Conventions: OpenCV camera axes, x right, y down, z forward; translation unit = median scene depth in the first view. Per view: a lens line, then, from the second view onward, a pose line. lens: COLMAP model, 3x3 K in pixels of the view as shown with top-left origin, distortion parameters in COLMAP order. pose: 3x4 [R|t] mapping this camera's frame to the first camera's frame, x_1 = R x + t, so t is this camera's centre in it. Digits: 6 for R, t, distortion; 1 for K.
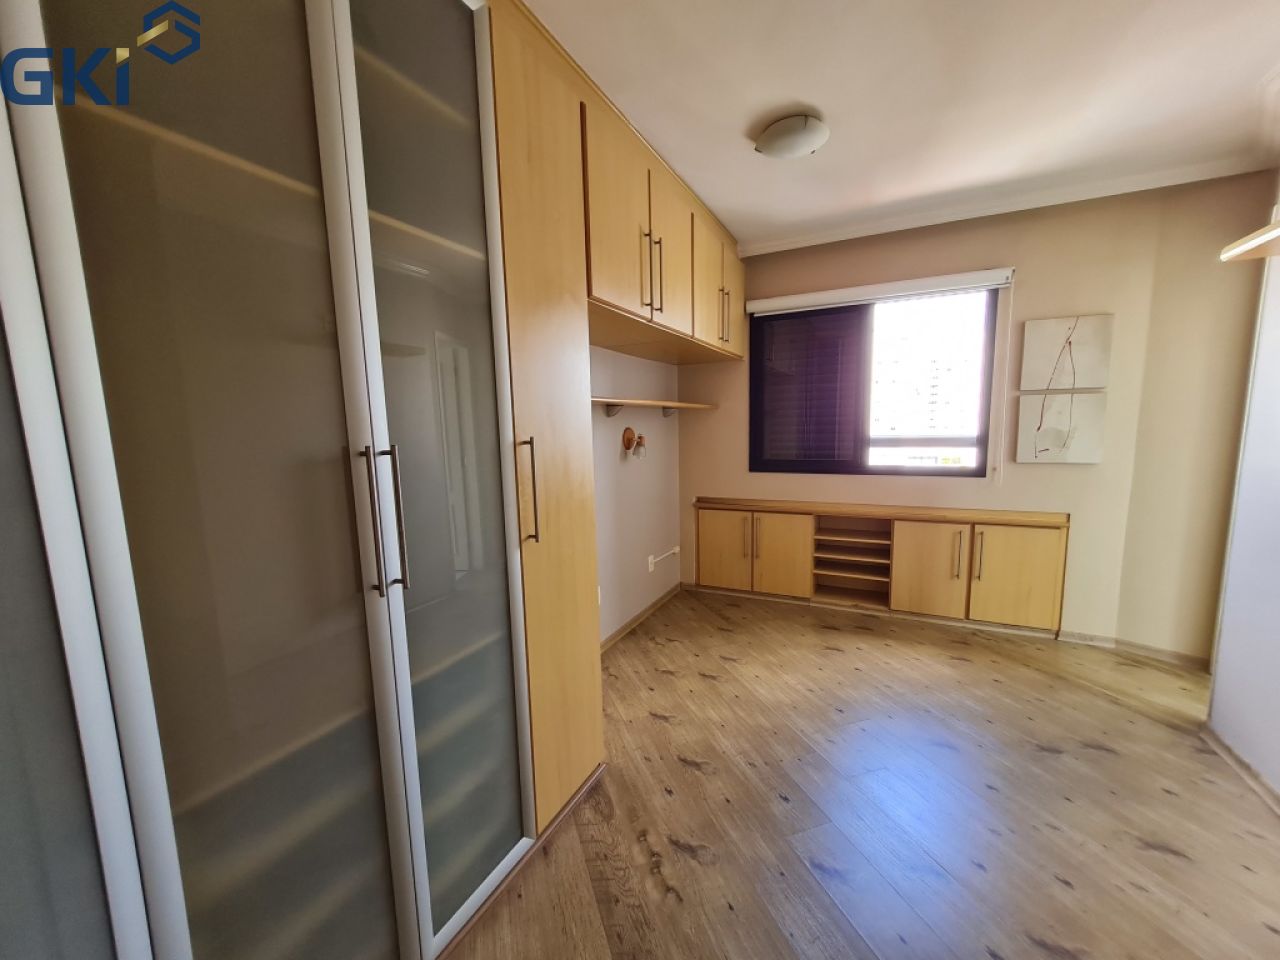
lens RADIAL K [[502.3, 0, 640.5], [0, 502.3, 490.0], [0, 0, 1]] dist [-0.002178, 0.002674]
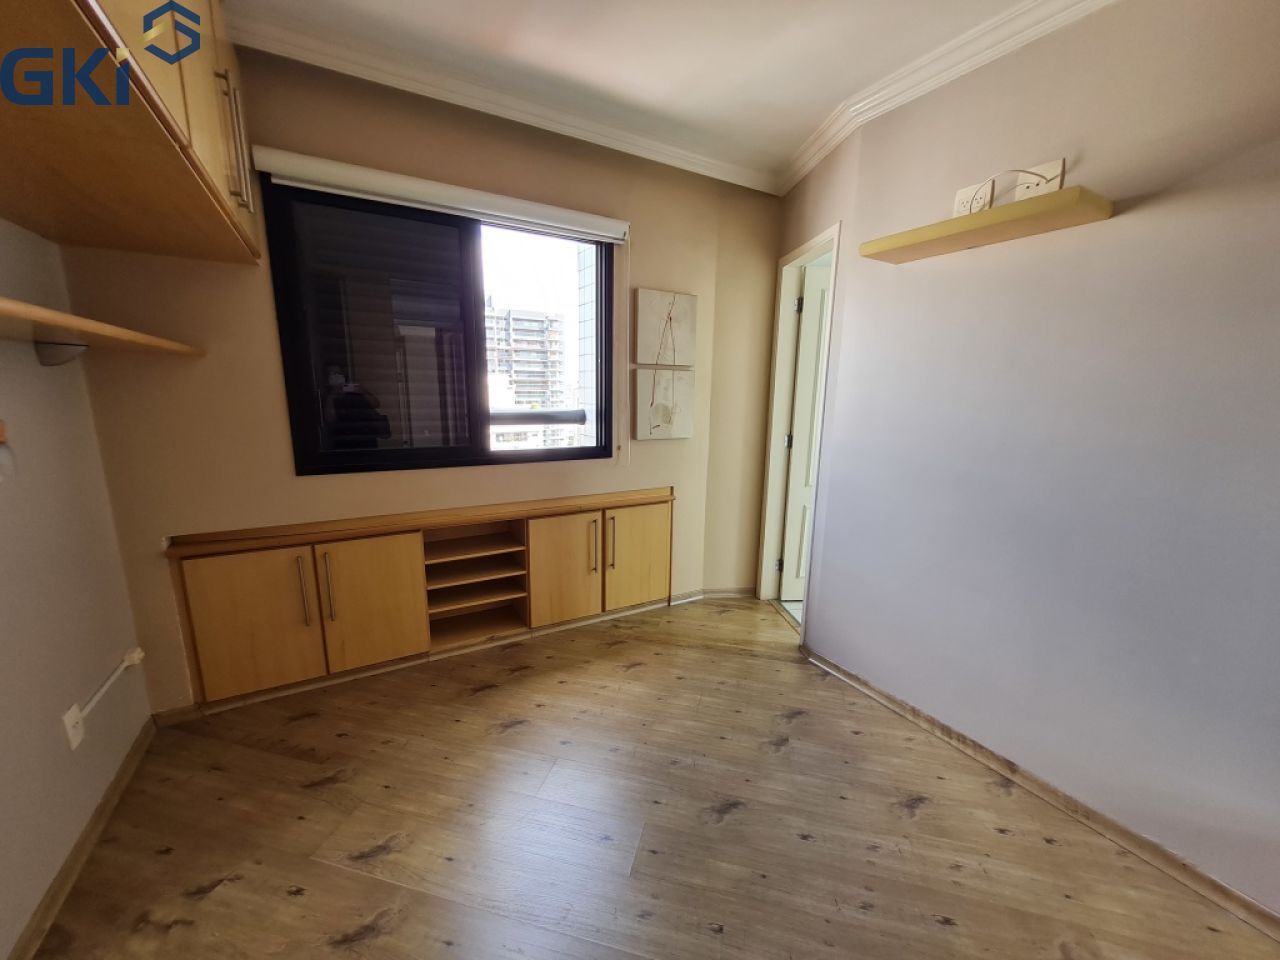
lens RADIAL K [[502.3, 0, 640.5], [0, 502.3, 490.0], [0, 0, 1]] dist [-0.002178, 0.002674]
pose [[0.547779, -0.134100, 0.825806, -0.044007], [0.081024, 0.990934, 0.107169, -0.058275], [-0.832690, 0.008205, 0.553678, 0.438782]]
